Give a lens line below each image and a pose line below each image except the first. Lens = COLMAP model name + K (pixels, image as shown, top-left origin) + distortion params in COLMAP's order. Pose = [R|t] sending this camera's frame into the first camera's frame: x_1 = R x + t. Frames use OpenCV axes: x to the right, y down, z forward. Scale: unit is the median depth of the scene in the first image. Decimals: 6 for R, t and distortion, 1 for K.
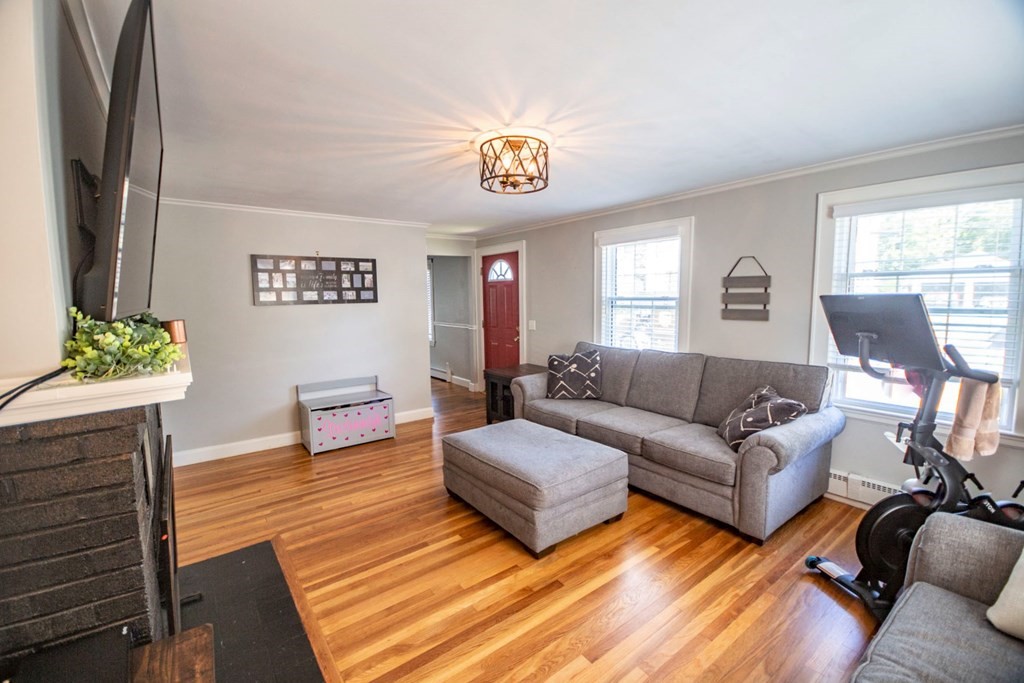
lens RADIAL K [[439.0, 0, 512.2], [0, 439.0, 341.5], [0, 0, 1]] dist [0.002608, 0.000100]
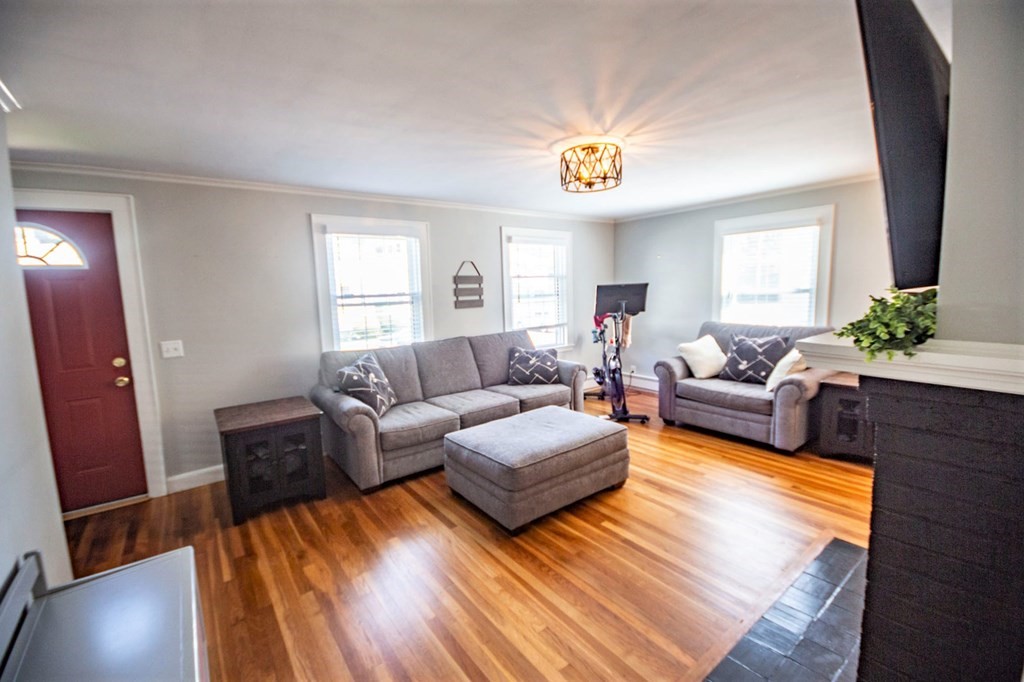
lens RADIAL K [[419.3, 0, 511.2], [0, 419.3, 336.6], [0, 0, 1]] dist [-0.019406, -0.002359]
pose [[0.002487, -0.100638, 0.994920, -0.781707], [0.137897, 0.985453, 0.099336, -0.072220], [-0.990443, 0.136950, 0.016328, 0.868981]]
